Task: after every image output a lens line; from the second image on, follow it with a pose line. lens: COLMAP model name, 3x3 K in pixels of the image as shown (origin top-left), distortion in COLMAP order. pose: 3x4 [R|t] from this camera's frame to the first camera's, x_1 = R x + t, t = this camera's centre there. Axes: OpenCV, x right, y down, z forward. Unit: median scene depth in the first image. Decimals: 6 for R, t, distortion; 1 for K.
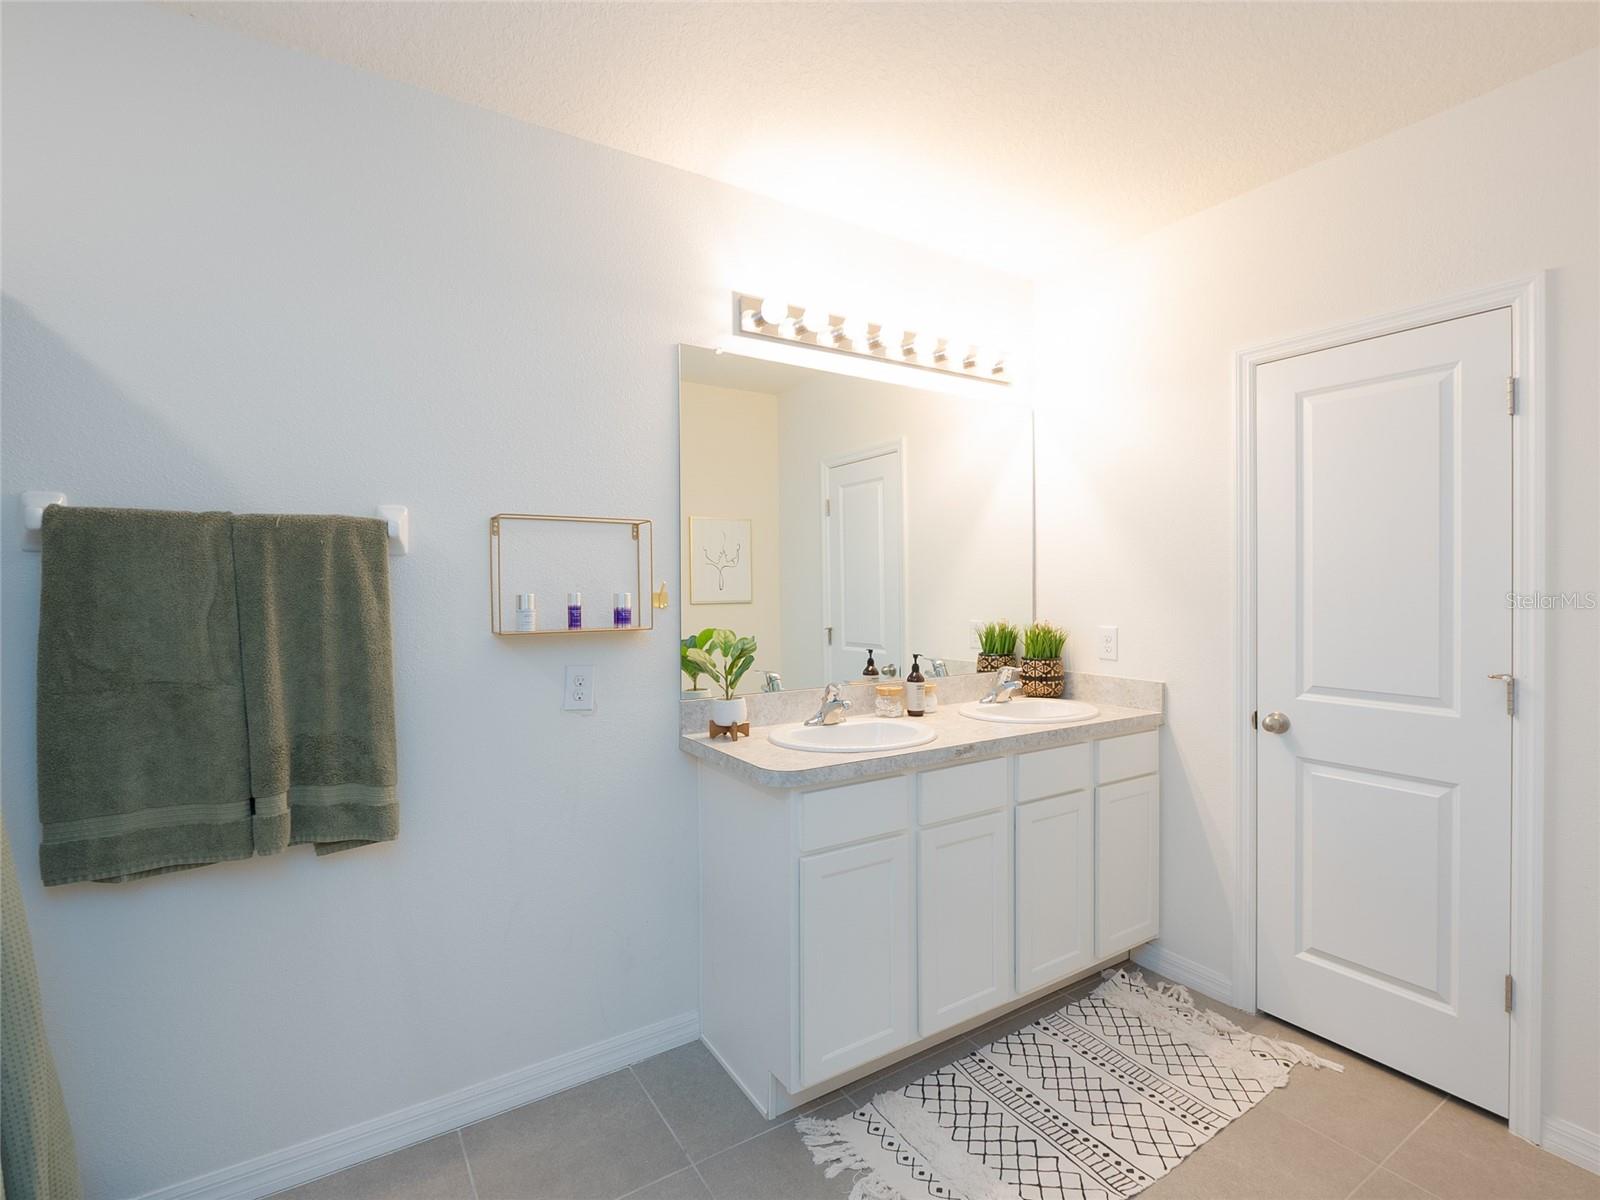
lens RADIAL K [[766.9, 0, 795.8], [0, 766.9, 595.8], [0, 0, 1]] dist [-0.007742, -0.000819]
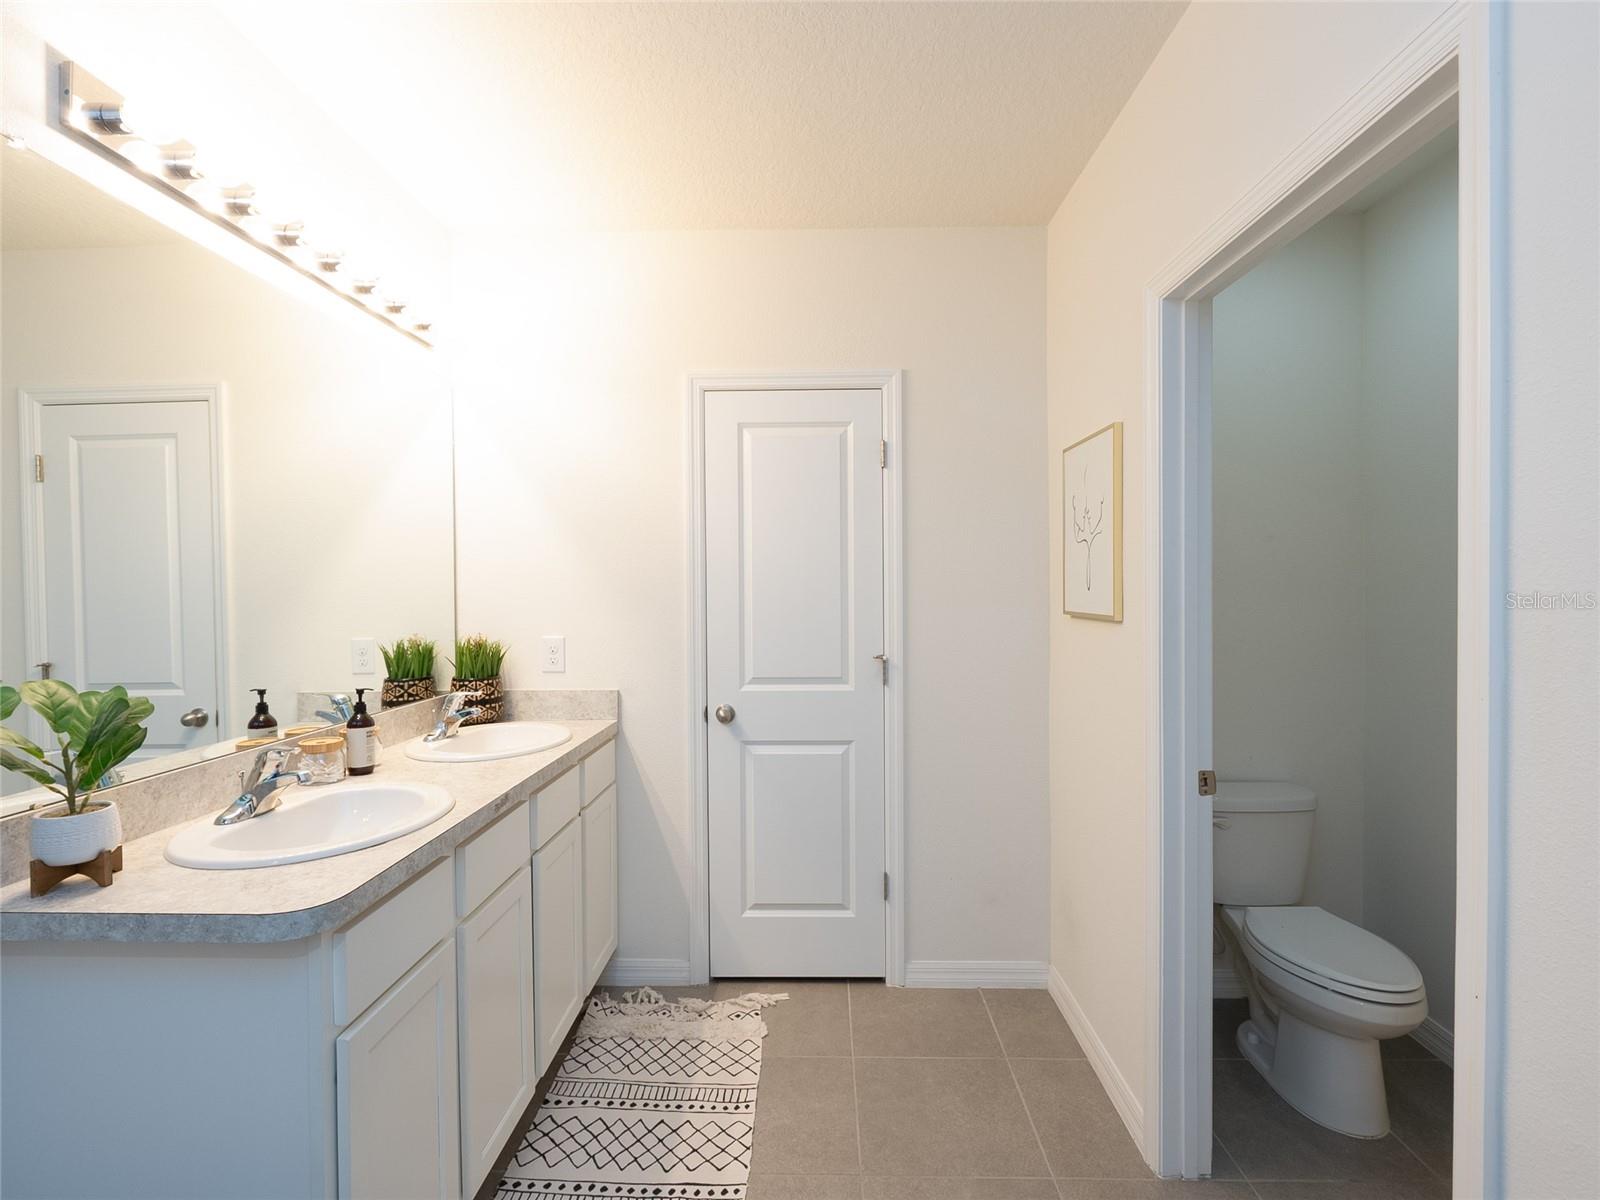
lens RADIAL K [[766.9, 0, 799.3], [0, 766.9, 595.3], [0, 0, 1]] dist [-0.007742, -0.000819]
pose [[0.547189, -0.008297, 0.836968, -0.251849], [0.016375, 0.999866, -0.000794, -0.005237], [-0.836849, 0.014140, 0.547252, 0.295082]]
